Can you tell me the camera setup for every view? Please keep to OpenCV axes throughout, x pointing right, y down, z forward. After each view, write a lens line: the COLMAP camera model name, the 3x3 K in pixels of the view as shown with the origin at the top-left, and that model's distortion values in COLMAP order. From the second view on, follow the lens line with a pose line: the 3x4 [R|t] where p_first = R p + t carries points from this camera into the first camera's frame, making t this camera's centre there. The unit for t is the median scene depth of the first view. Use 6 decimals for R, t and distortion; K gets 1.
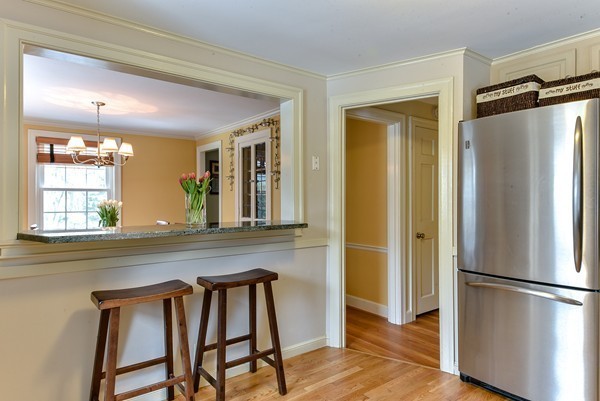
lens RADIAL K [[368.8, 0, 313.3], [0, 368.8, 193.3], [0, 0, 1]] dist [0.051009, 0.002895]
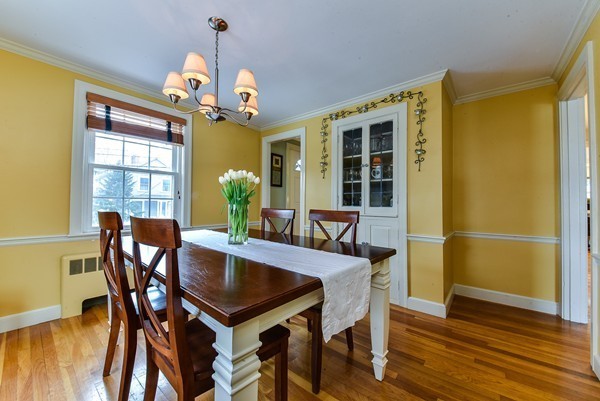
lens RADIAL K [[228.3, 0, 304.7], [0, 228.3, 202.1], [0, 0, 1]] dist [0.004226, -0.000111]
pose [[0.973315, 0.016600, 0.228872, -0.414315], [-0.015897, 0.999862, -0.004913, 0.058420], [-0.228922, 0.001144, 0.973444, 0.468081]]
